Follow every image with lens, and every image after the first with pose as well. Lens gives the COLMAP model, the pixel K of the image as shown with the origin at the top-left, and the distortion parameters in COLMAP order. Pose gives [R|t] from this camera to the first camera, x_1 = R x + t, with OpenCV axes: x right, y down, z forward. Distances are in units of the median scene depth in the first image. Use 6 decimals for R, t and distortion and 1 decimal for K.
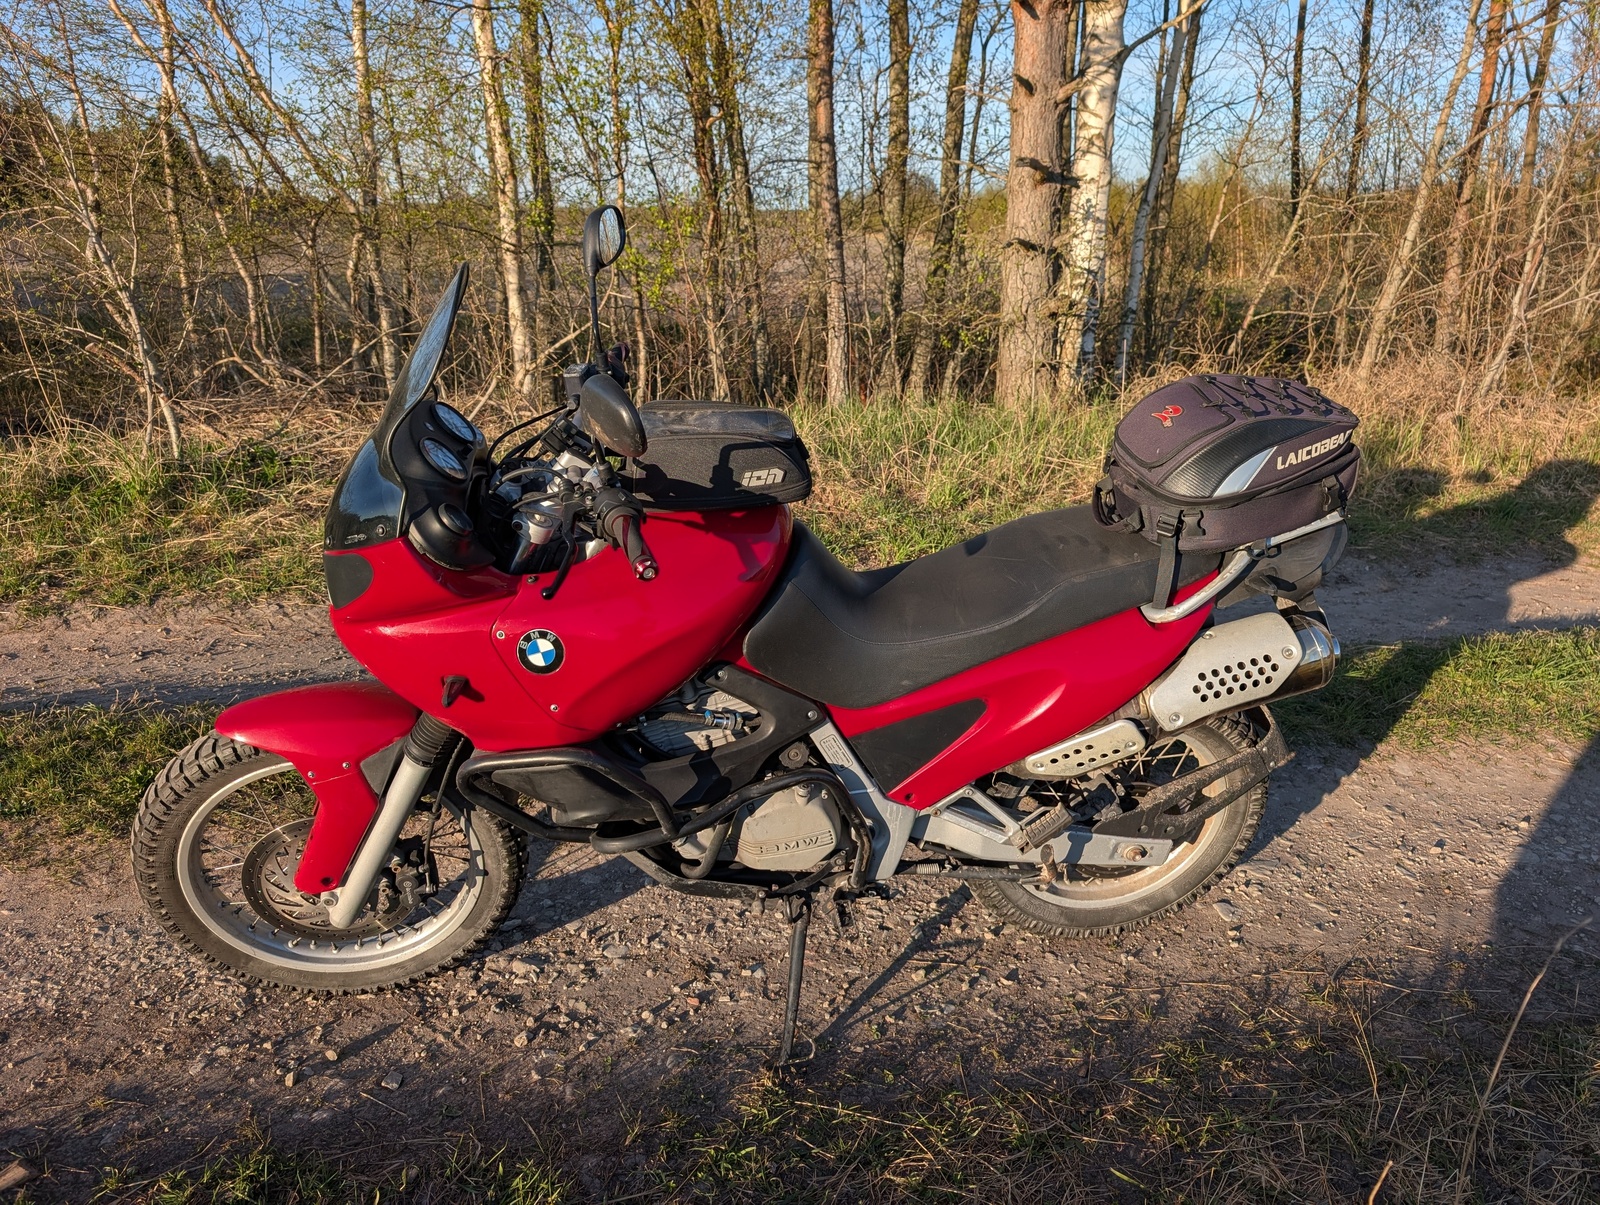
lens RADIAL K [[1157.8, 0, 799.4], [0, 1157.8, 582.5], [0, 0, 1]] dist [0.008732, 0.005859]
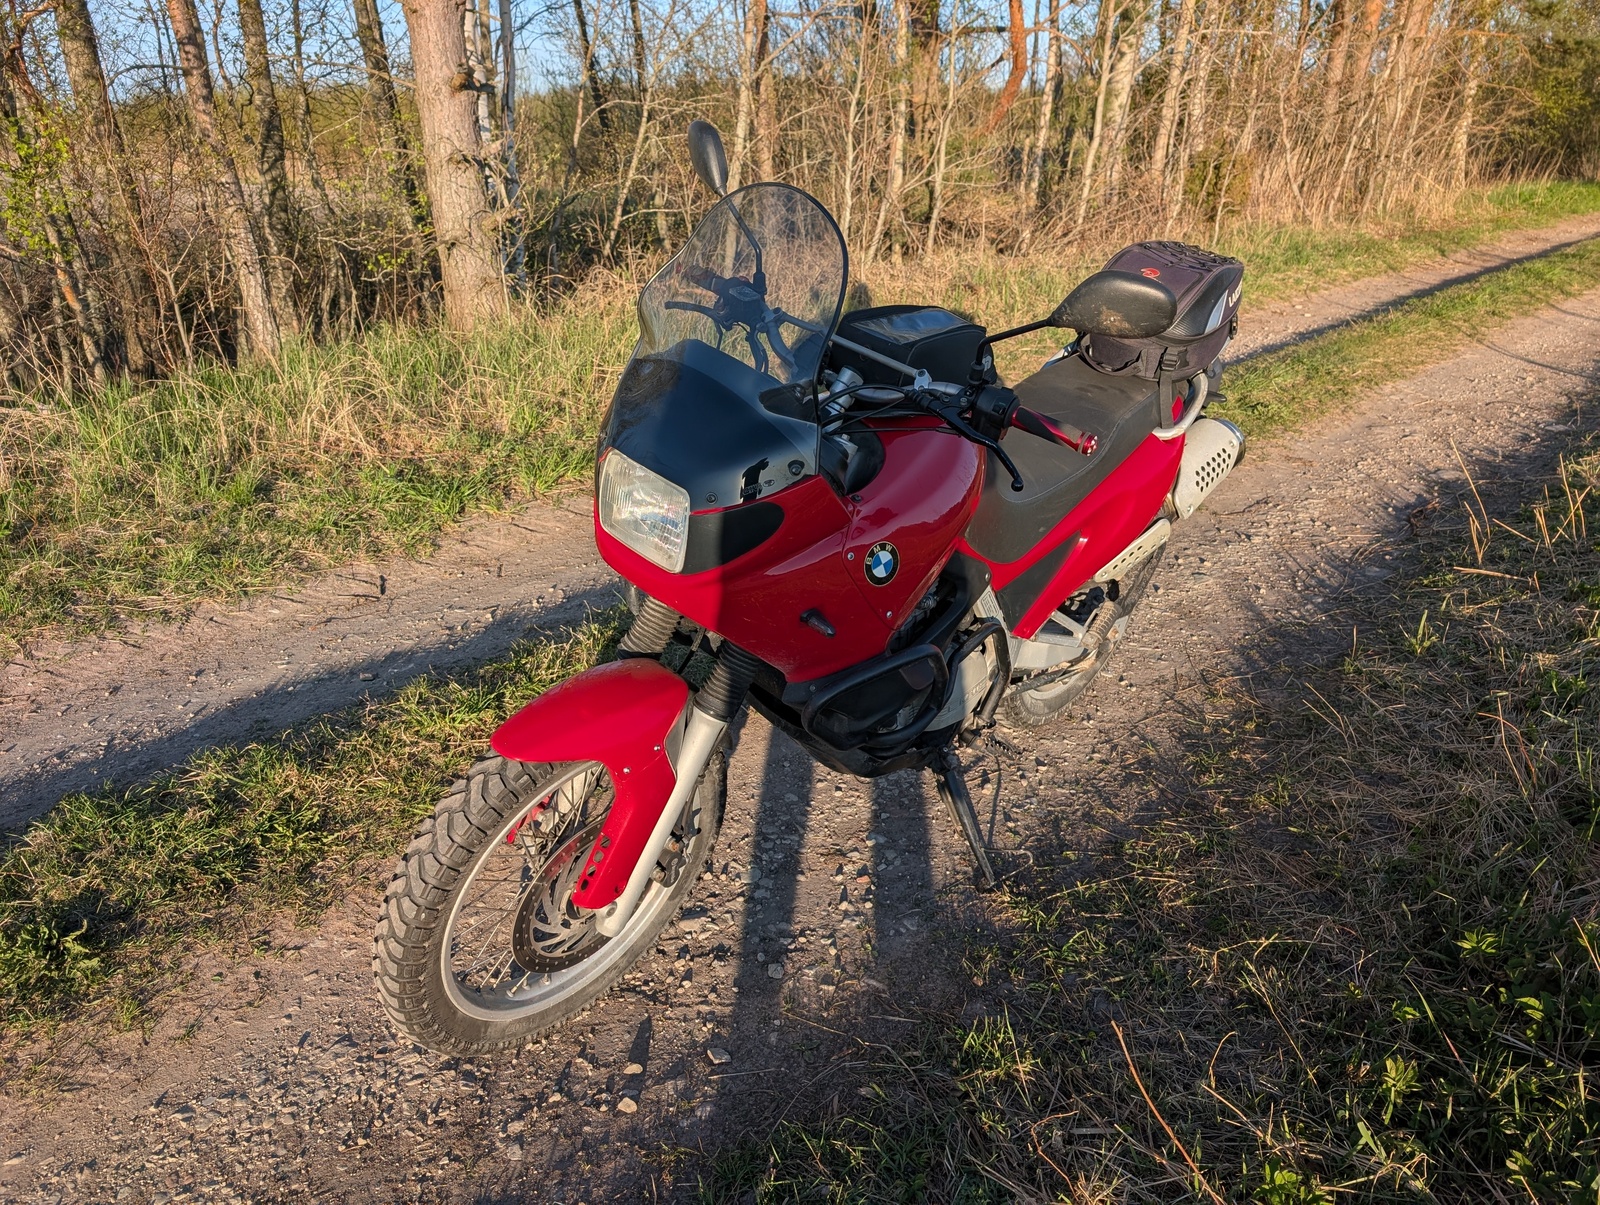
lens RADIAL K [[1157.8, 0, 799.4], [0, 1157.8, 582.5], [0, 0, 1]] dist [0.008732, 0.005859]
pose [[0.800708, -0.248255, 0.545194, -0.704272], [0.209269, 0.968669, 0.133739, -0.063618], [-0.561314, 0.007006, 0.827573, 0.161577]]
